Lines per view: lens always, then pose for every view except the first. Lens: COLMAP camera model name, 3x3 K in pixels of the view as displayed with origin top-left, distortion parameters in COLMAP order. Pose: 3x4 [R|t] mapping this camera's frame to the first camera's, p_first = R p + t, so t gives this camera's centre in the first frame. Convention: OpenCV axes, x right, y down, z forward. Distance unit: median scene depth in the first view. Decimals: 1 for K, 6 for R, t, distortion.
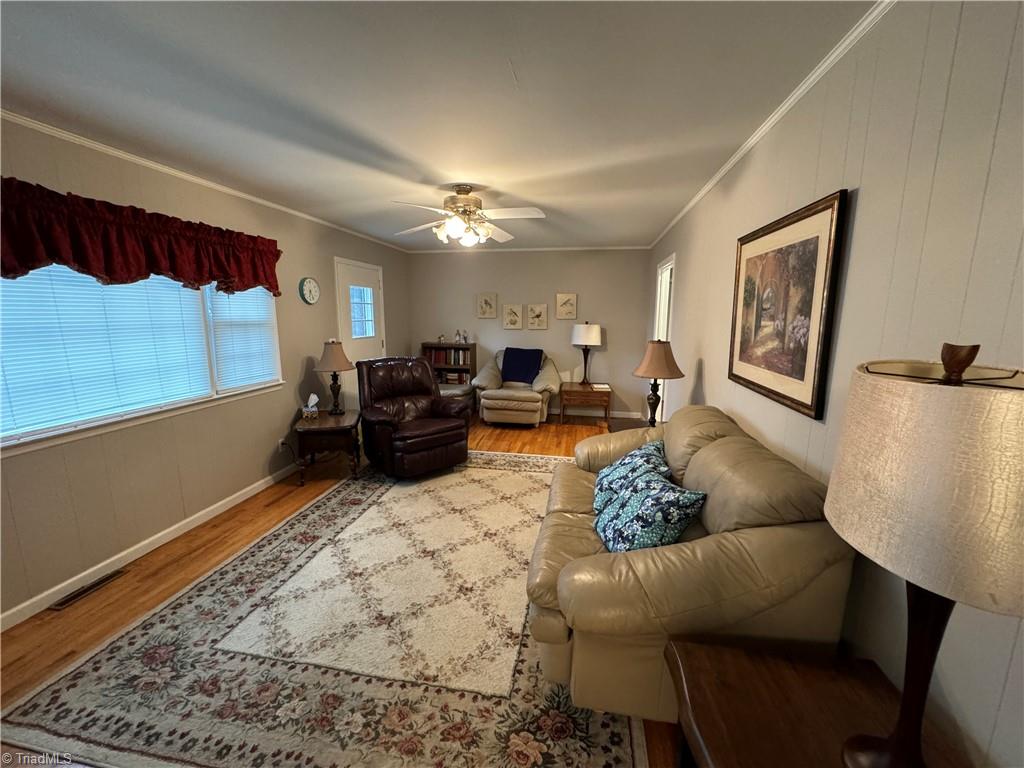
lens RADIAL K [[407.0, 0, 512.7], [0, 407.0, 381.1], [0, 0, 1]] dist [-0.001349, 0.000287]
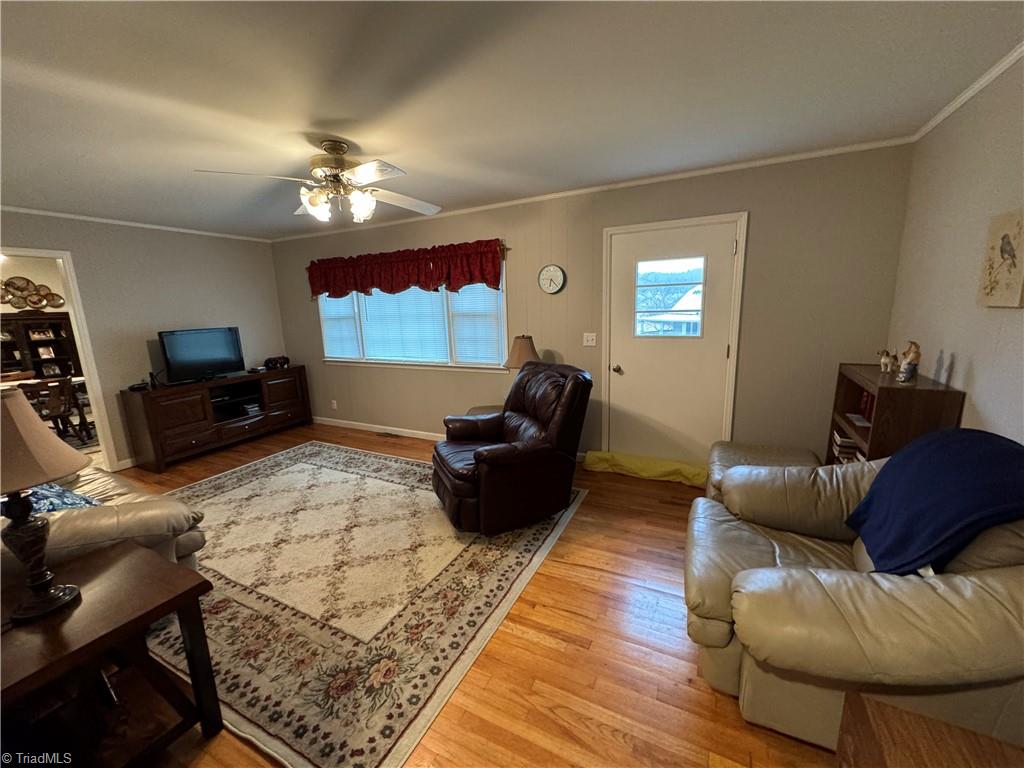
lens RADIAL K [[407.0, 0, 511.1], [0, 407.0, 384.9], [0, 0, 1]] dist [-0.001349, 0.000287]
pose [[-0.289476, 0.194014, -0.937317, 0.583949], [-0.124797, 0.963234, 0.237920, -0.267315], [0.949015, 0.185847, -0.254620, 1.605380]]
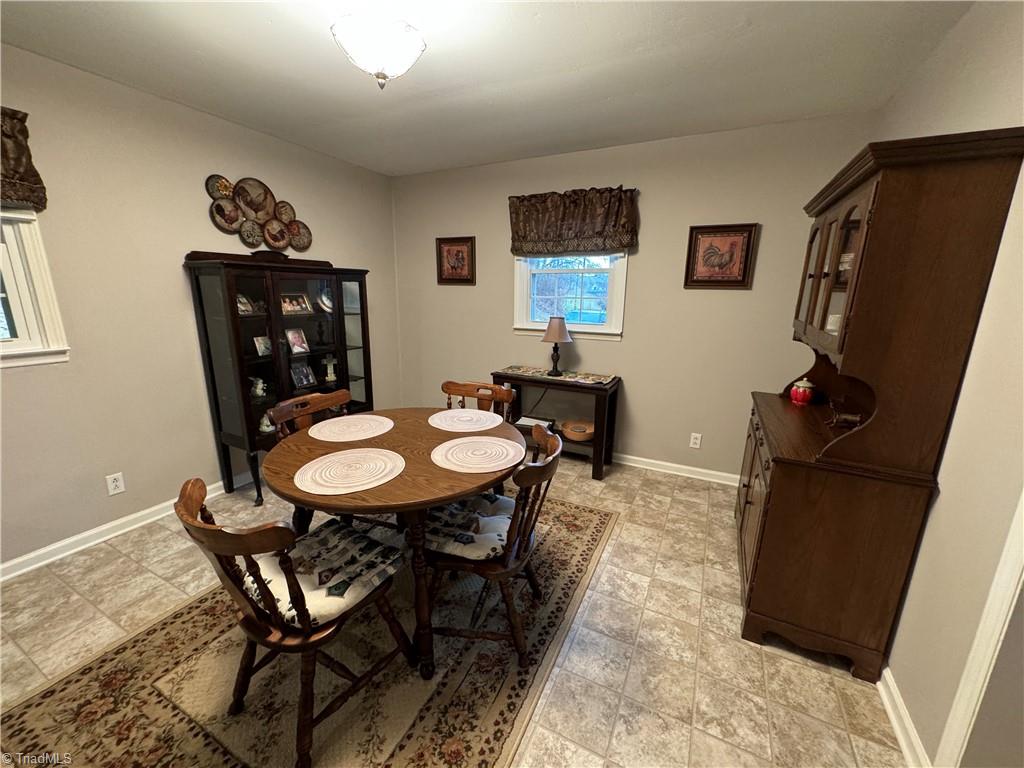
lens RADIAL K [[407.0, 0, 510.2], [0, 407.0, 386.4], [0, 0, 1]] dist [-0.001349, 0.000287]
pose [[-0.291723, 0.210008, -0.933164, 0.126062], [-0.170354, 0.948595, 0.266736, 0.097197], [0.941211, 0.236781, -0.240951, -0.365364]]
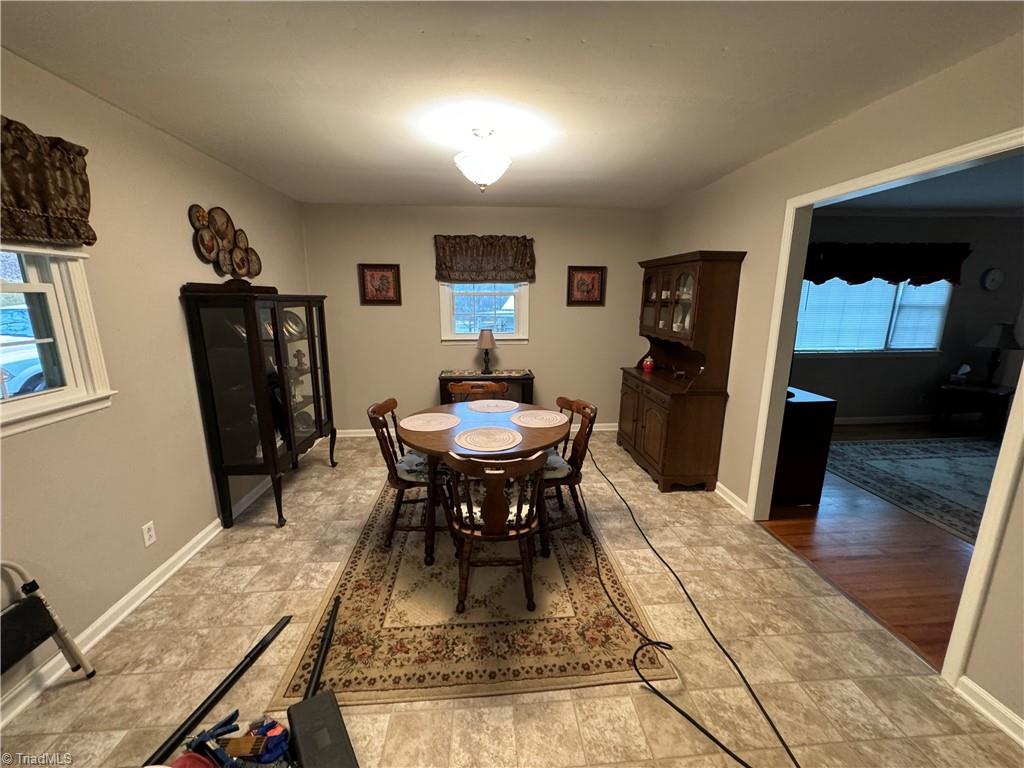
lens RADIAL K [[407.0, 0, 511.6], [0, 407.0, 388.2], [0, 0, 1]] dist [-0.001349, 0.000287]
pose [[0.245741, 0.203663, -0.947699, 0.452245], [-0.154530, 0.973406, 0.169117, 0.135087], [0.956939, 0.104889, 0.270678, -0.825747]]
